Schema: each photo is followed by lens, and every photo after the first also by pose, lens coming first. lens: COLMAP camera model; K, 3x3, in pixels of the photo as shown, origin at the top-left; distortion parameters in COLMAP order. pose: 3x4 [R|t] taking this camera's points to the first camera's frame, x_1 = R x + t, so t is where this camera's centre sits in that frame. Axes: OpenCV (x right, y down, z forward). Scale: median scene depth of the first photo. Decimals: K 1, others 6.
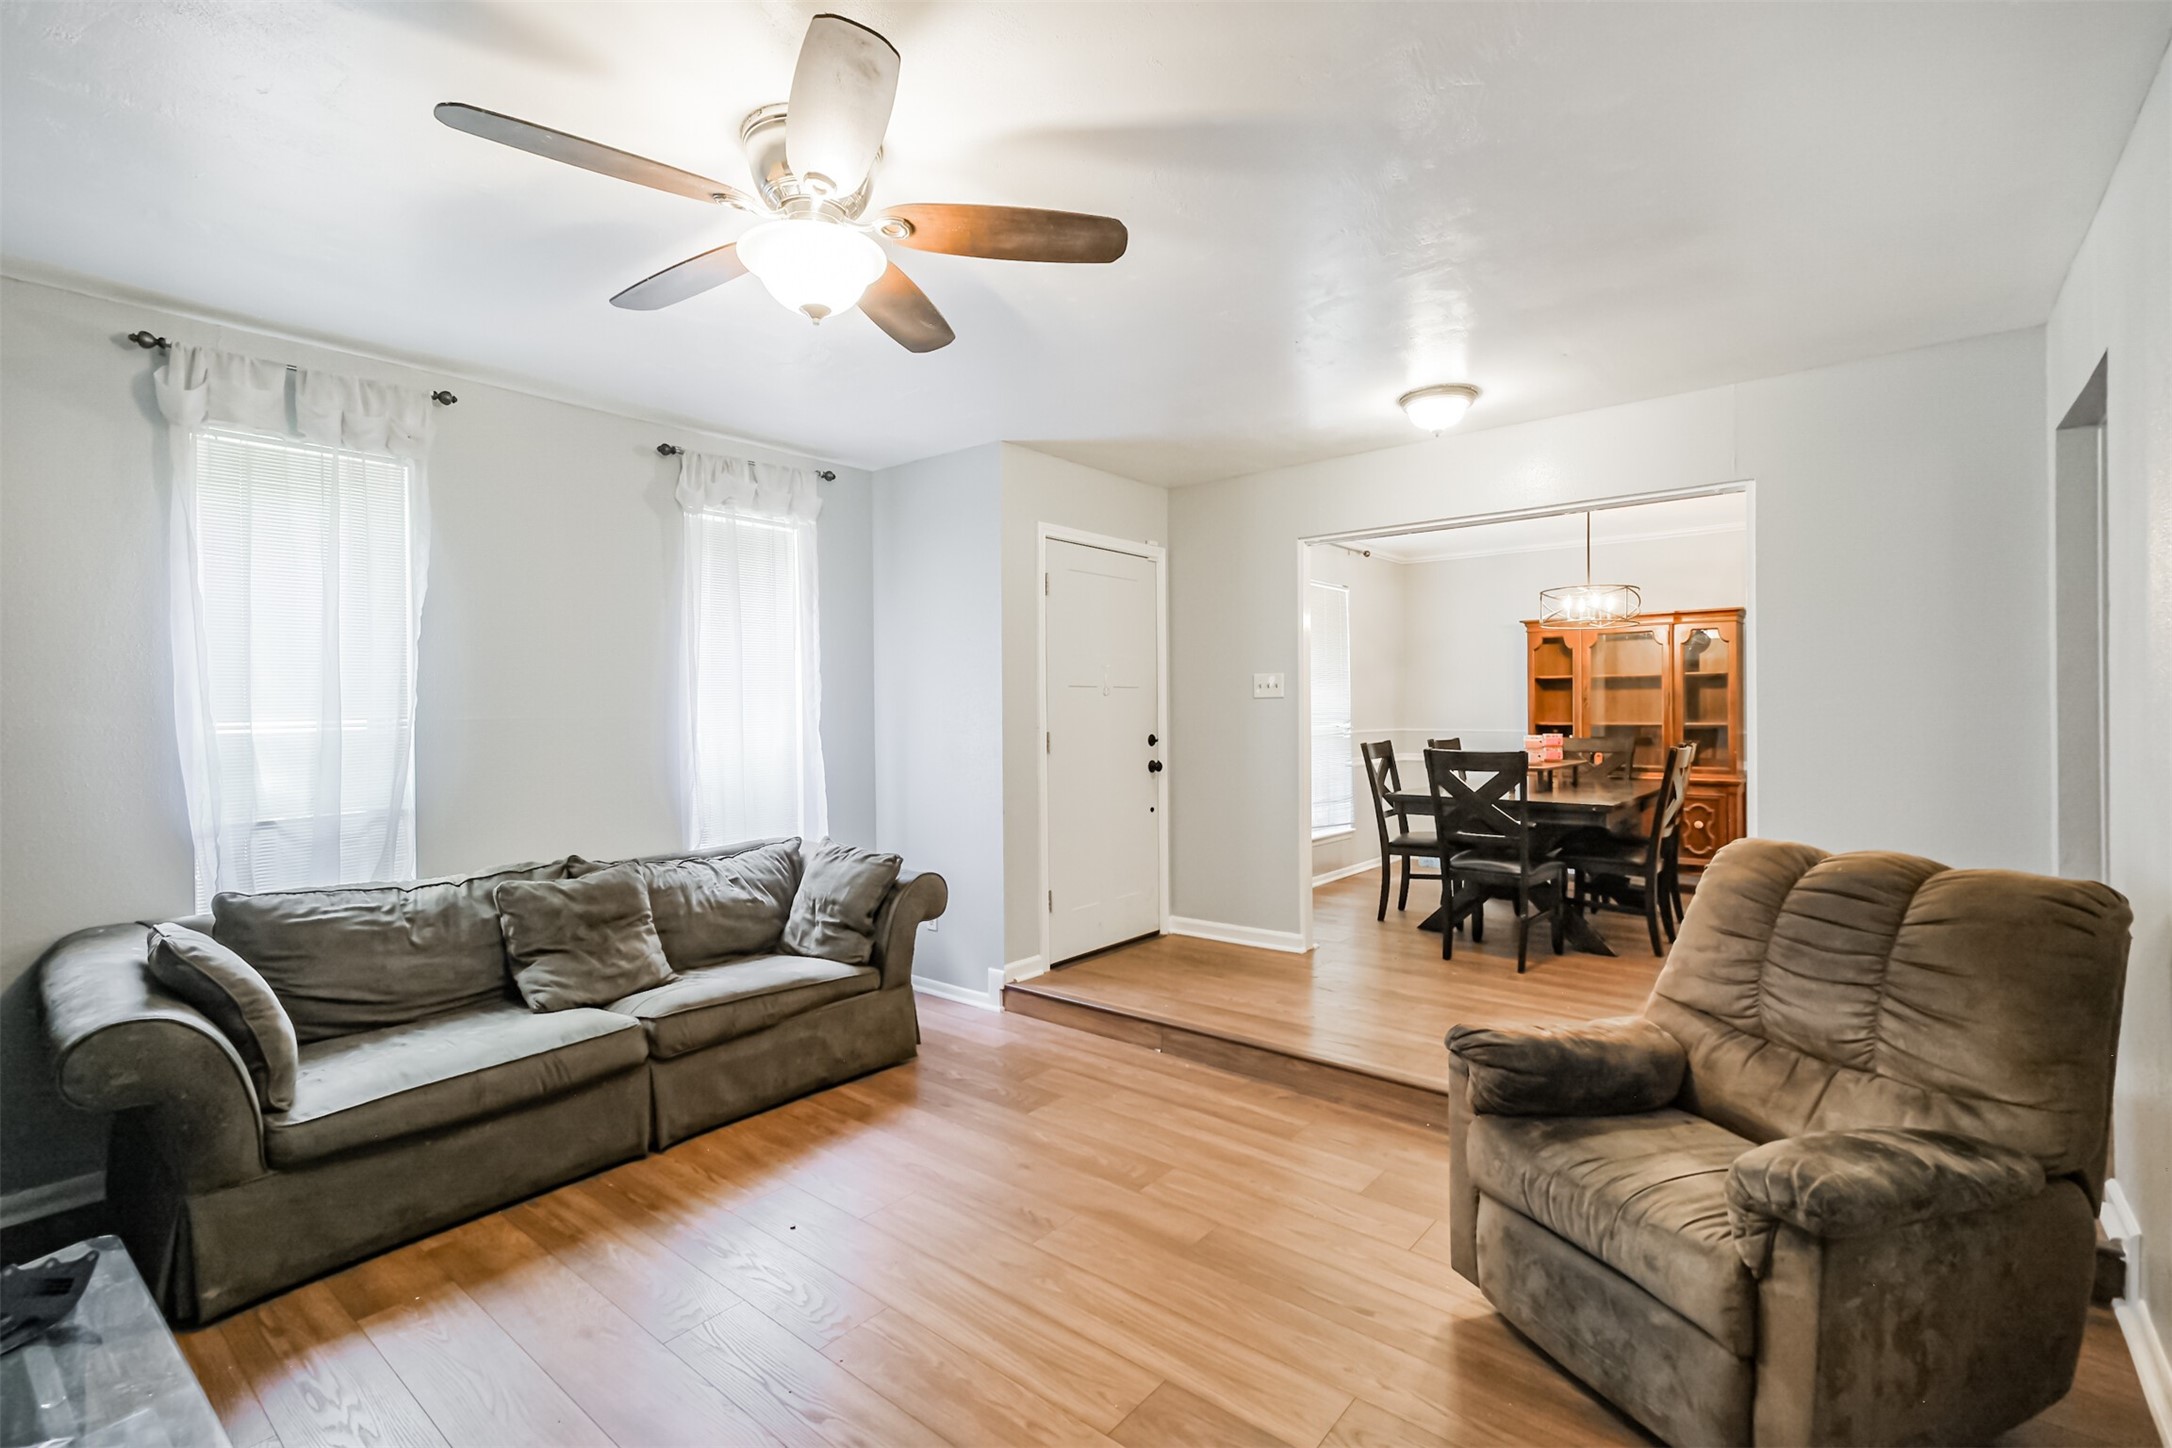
lens RADIAL K [[965.7, 0, 1096.4], [0, 965.7, 702.0], [0, 0, 1]] dist [0.024973, -0.000231]
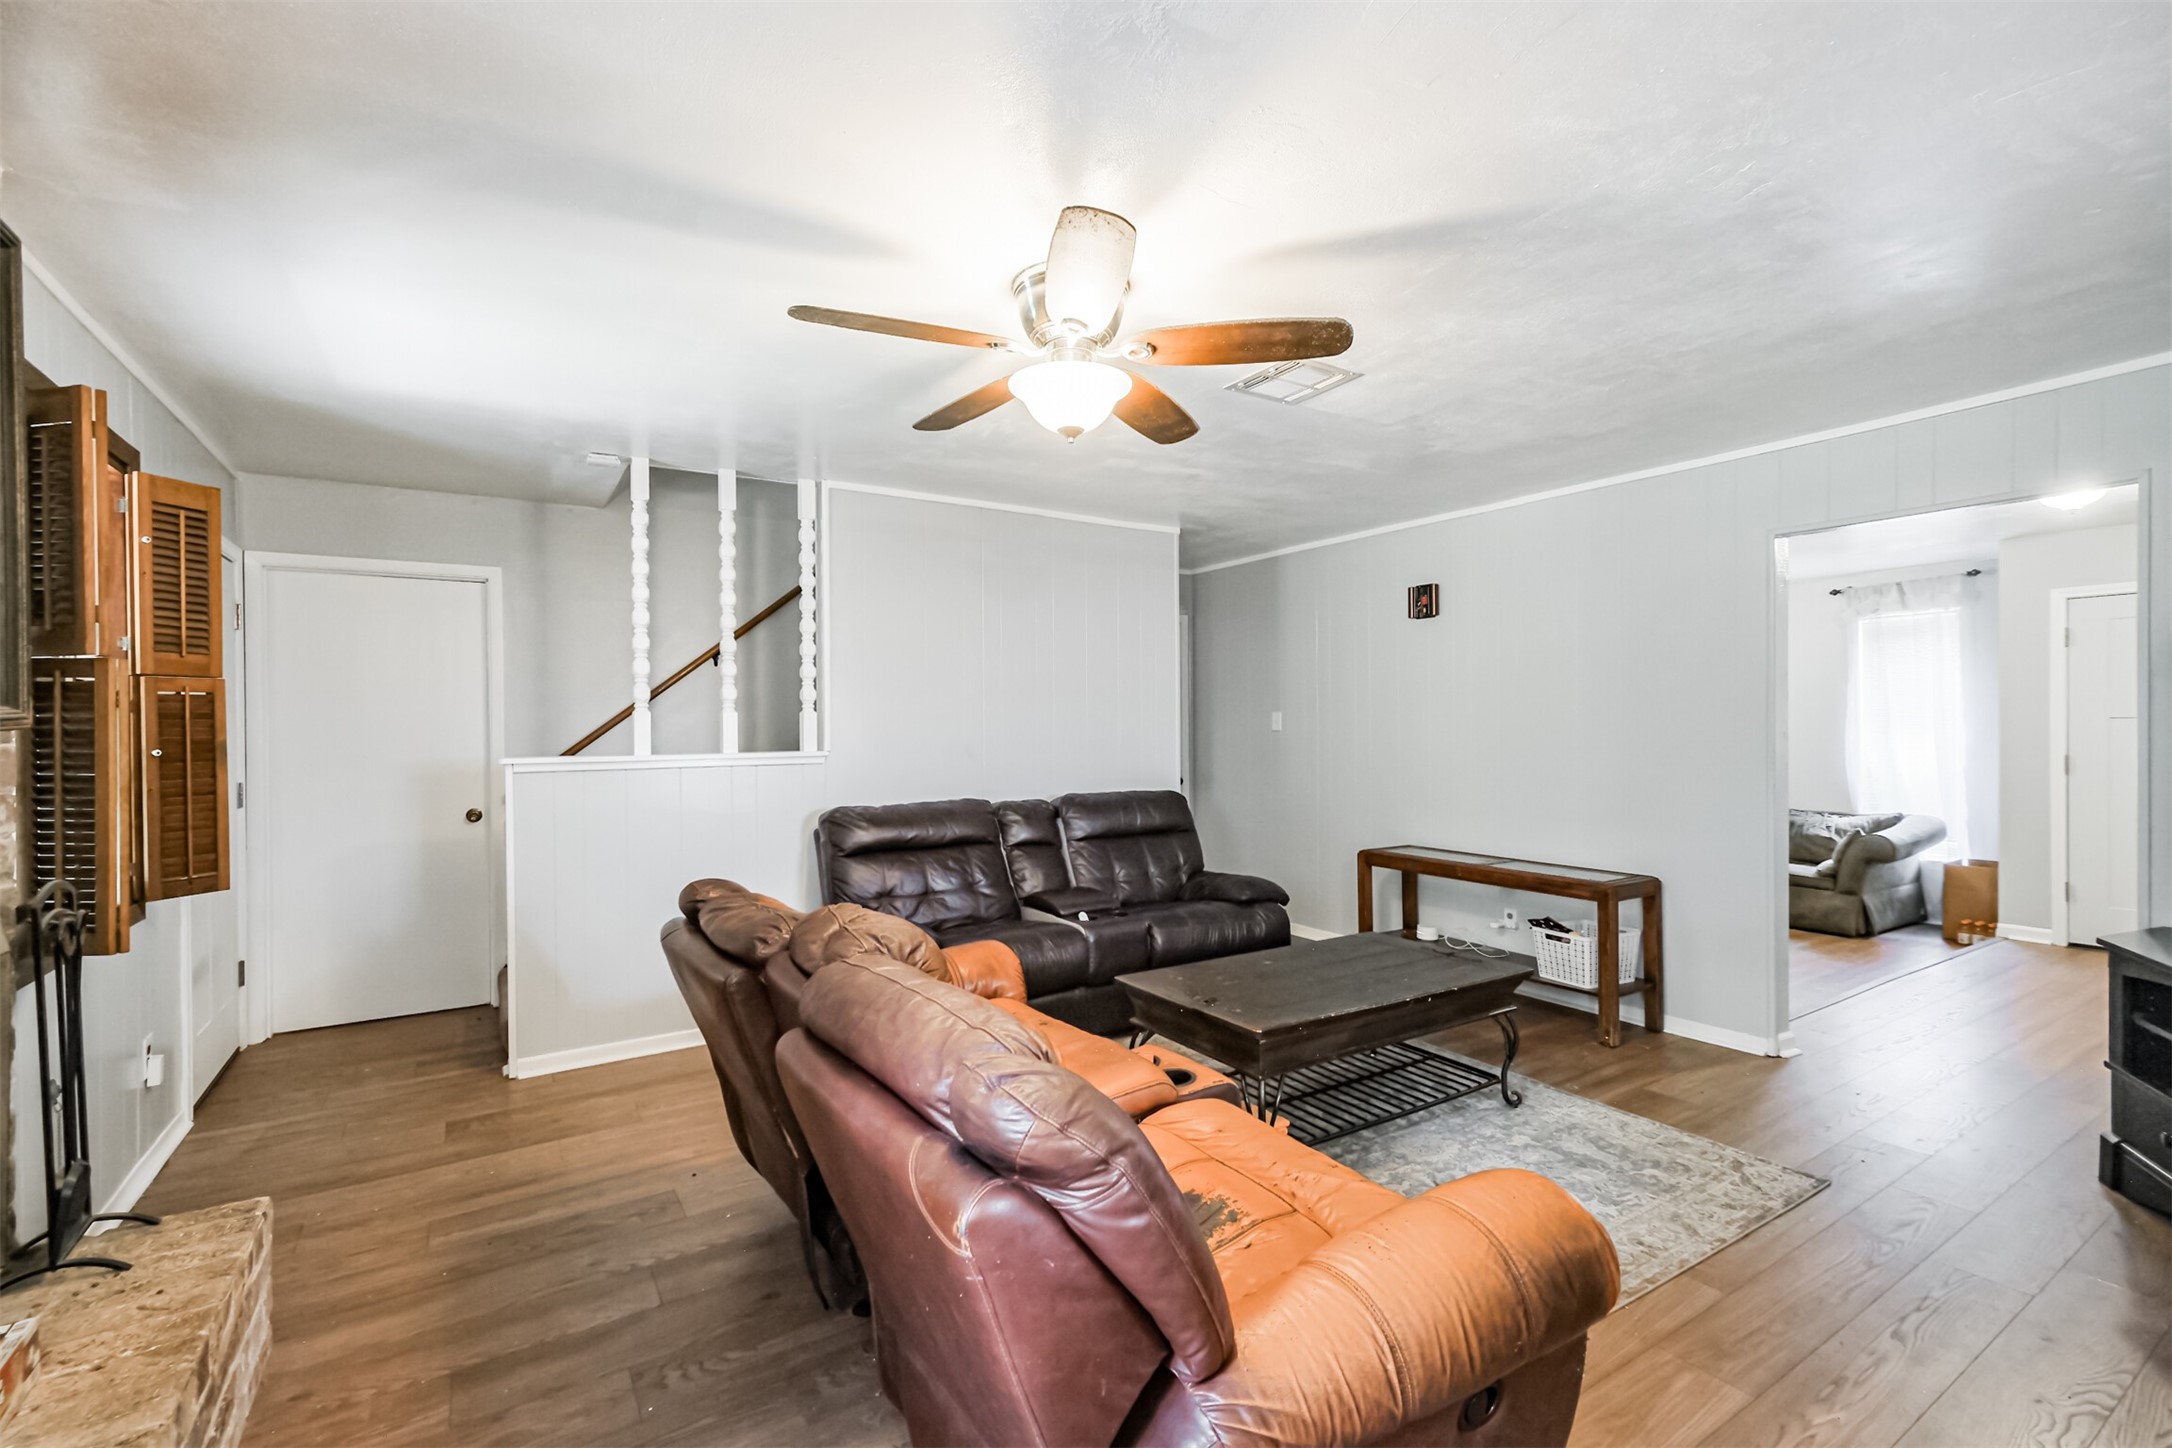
lens RADIAL K [[965.7, 0, 1090.4], [0, 965.7, 731.8], [0, 0, 1]] dist [0.024973, -0.000231]
pose [[-0.304316, 0.009212, -0.952527, 2.316877], [0.012369, 0.999907, 0.005719, -0.032051], [0.952491, -0.010041, -0.304402, 0.294415]]
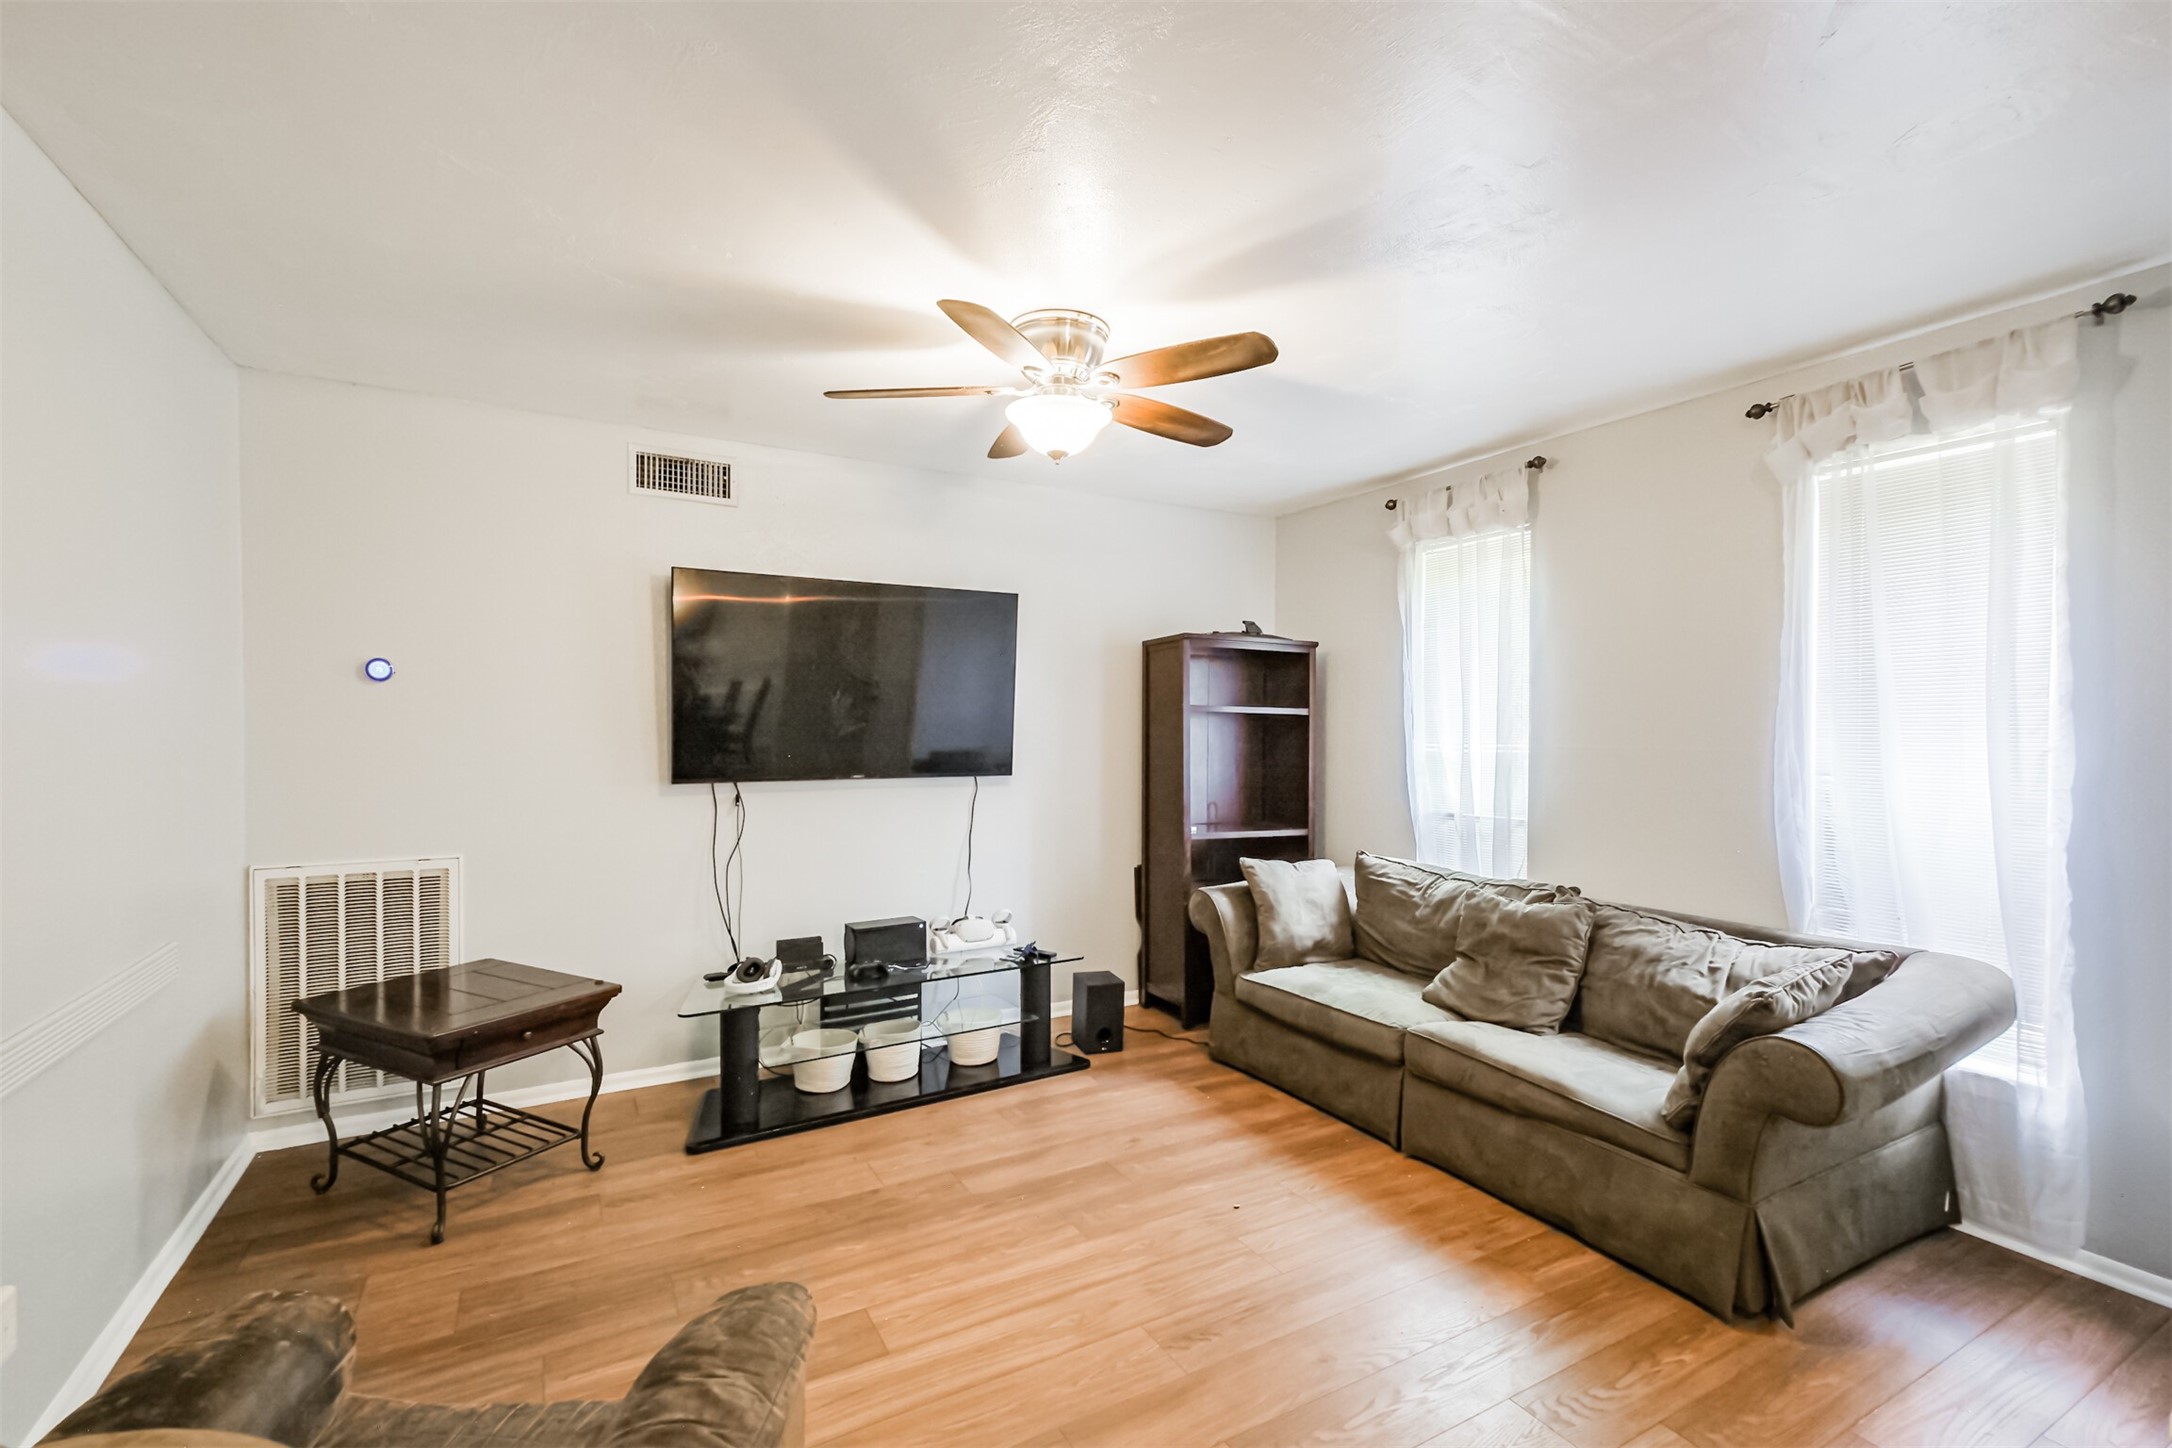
lens RADIAL K [[965.7, 0, 1082.7], [0, 965.7, 736.0], [0, 0, 1]] dist [0.024973, -0.000231]
pose [[-0.359521, 0.019462, -0.932934, 0.653257], [0.003031, 0.999802, 0.019689, -0.020166], [0.933132, 0.004251, -0.359509, 1.030088]]
